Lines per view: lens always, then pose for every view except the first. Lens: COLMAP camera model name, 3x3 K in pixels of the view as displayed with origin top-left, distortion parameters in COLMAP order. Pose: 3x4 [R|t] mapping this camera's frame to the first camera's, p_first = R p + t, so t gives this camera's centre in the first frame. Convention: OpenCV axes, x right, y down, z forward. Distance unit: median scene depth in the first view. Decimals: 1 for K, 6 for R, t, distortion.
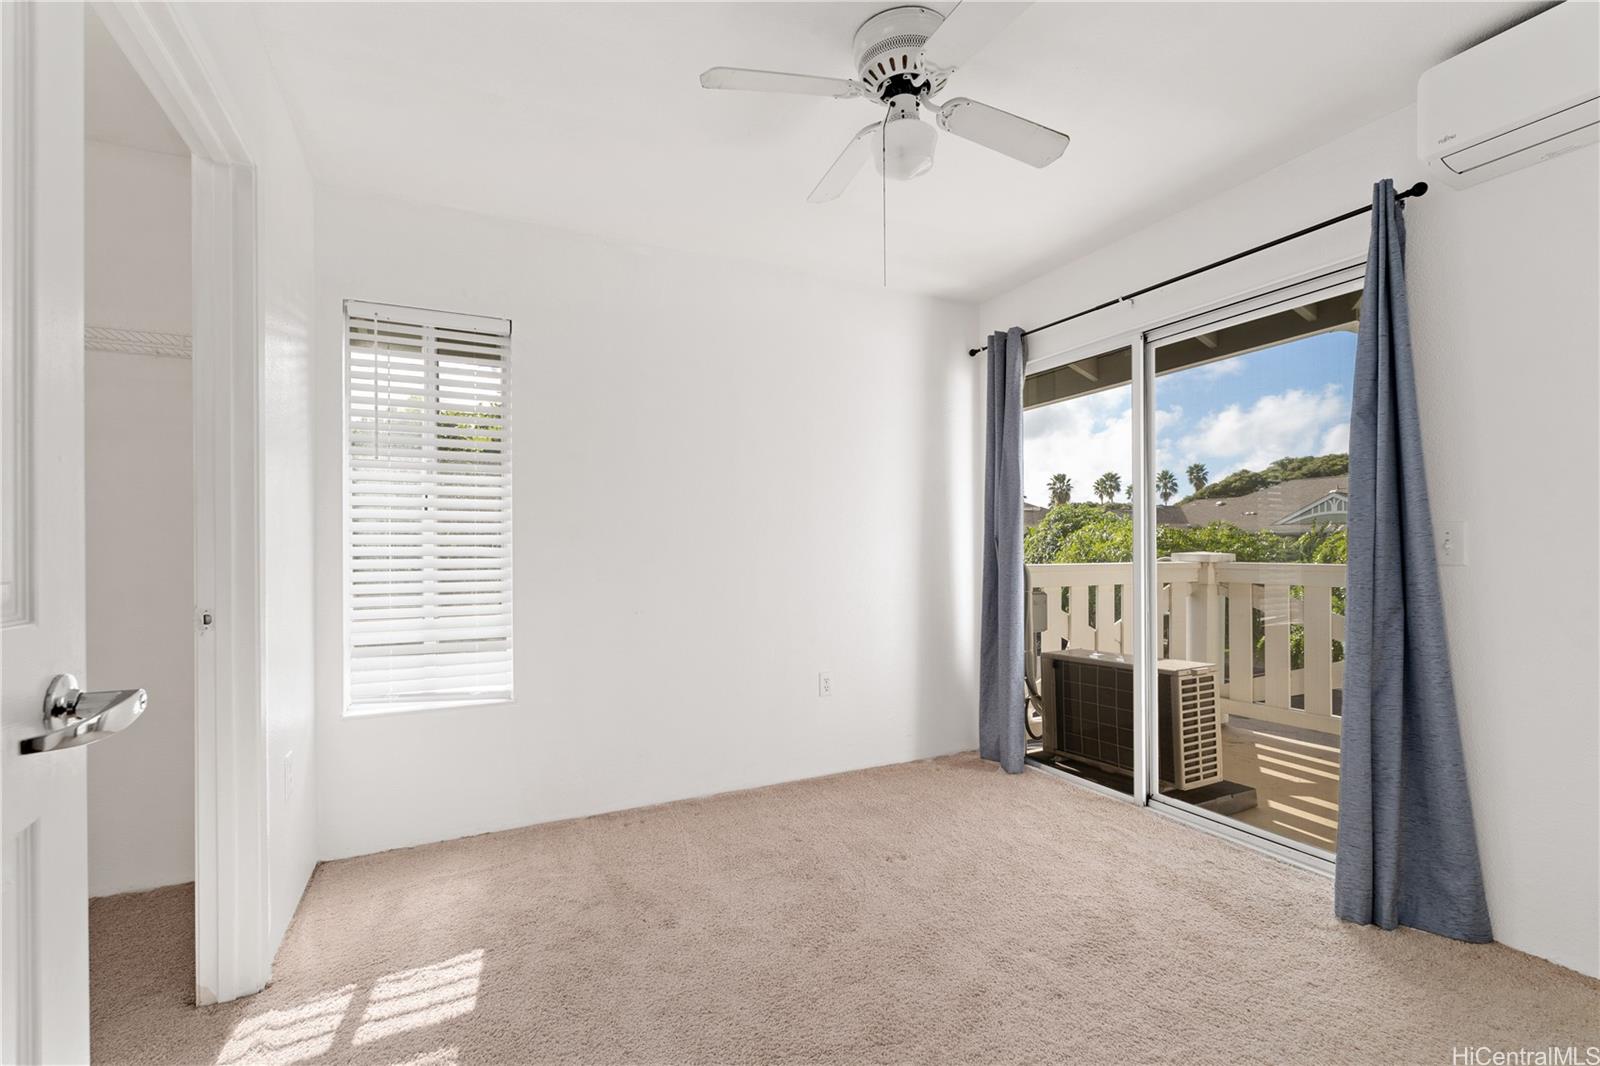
lens RADIAL K [[707.1, 0, 808.5], [0, 707.1, 549.9], [0, 0, 1]] dist [-0.001097, -0.000071]
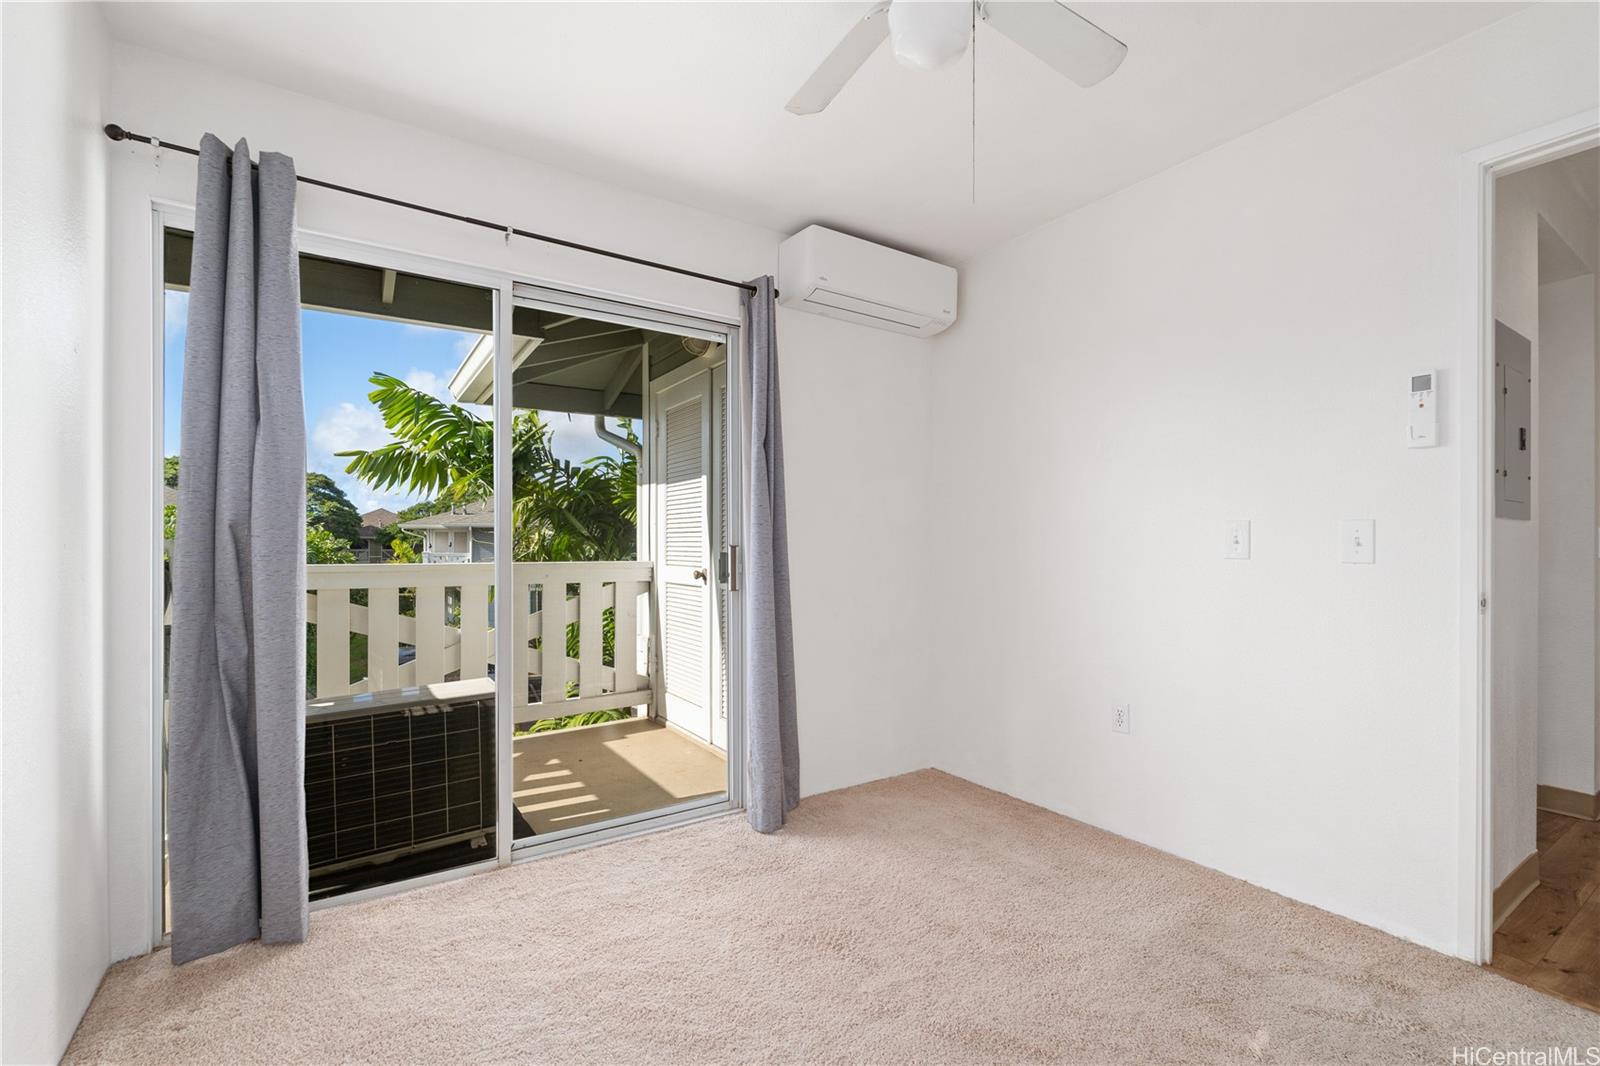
lens RADIAL K [[707.1, 0, 808.5], [0, 707.1, 549.9], [0, 0, 1]] dist [-0.001097, -0.000071]
pose [[-0.122563, 0.000487, 0.992461, -0.384648], [0.002202, 0.999998, -0.000219, 0.002505], [-0.992458, 0.002158, -0.122564, 0.773946]]
